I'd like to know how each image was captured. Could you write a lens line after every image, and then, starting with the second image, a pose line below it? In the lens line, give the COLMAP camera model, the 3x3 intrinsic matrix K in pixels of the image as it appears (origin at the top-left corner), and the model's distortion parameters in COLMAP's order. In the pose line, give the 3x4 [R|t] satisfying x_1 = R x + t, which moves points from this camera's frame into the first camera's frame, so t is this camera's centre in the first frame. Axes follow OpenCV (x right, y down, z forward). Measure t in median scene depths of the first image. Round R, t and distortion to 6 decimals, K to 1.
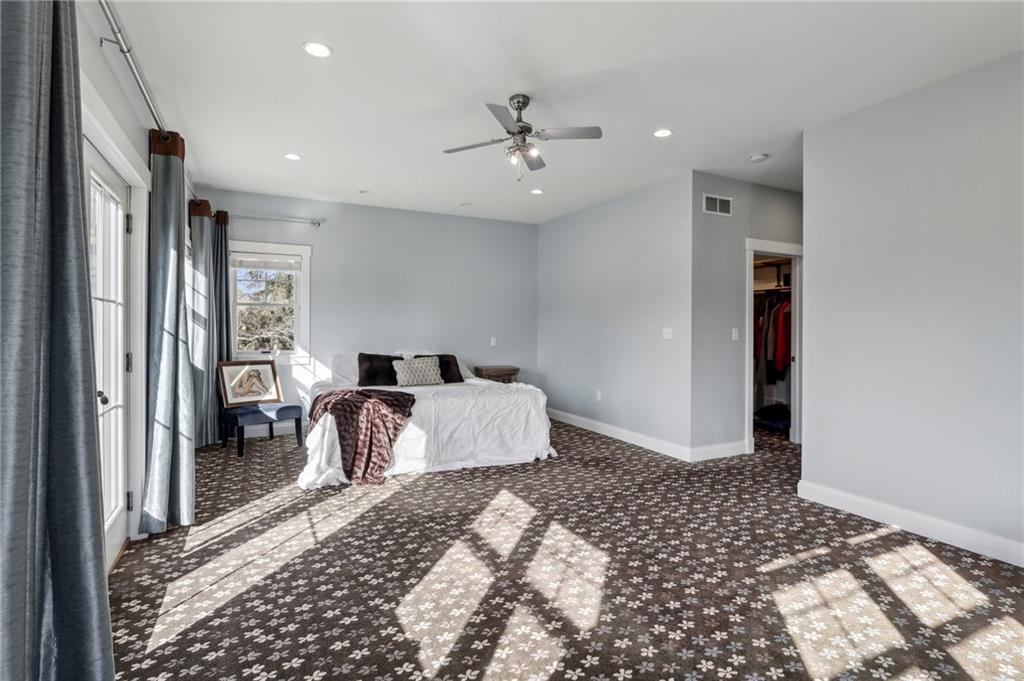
lens RADIAL K [[488.3, 0, 494.6], [0, 488.3, 330.1], [0, 0, 1]] dist [0.001011, 0.001141]
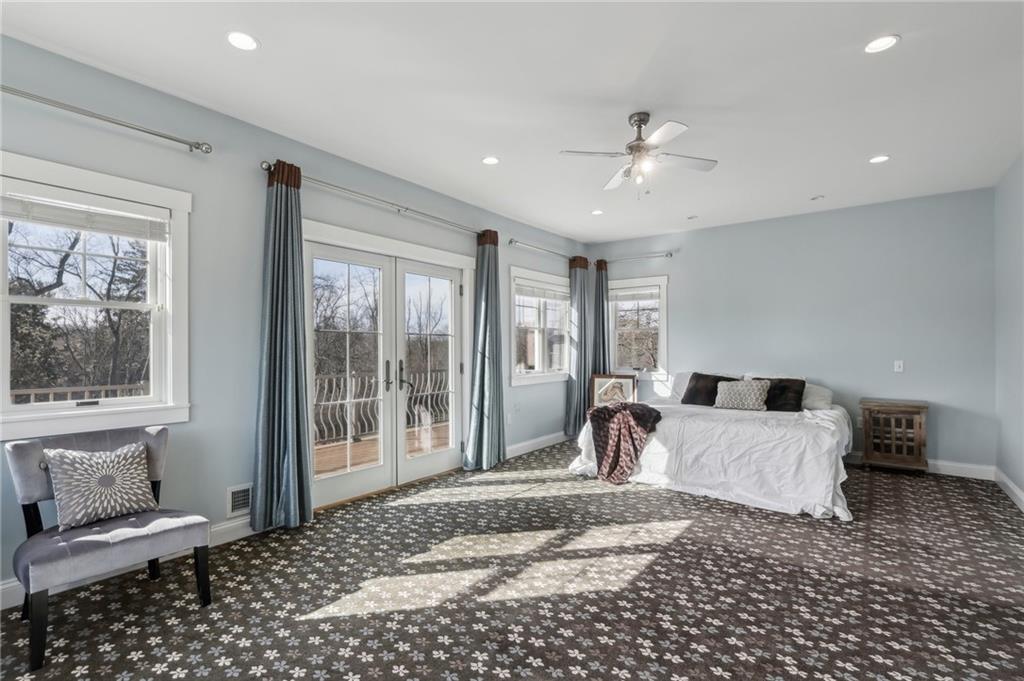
lens RADIAL K [[488.3, 0, 515.3], [0, 488.3, 340.7], [0, 0, 1]] dist [0.001011, 0.001141]
pose [[0.457345, -0.020469, -0.889054, 0.826221], [-0.001657, 0.999714, -0.023869, 0.008687], [0.889288, 0.012390, 0.457180, 0.324300]]
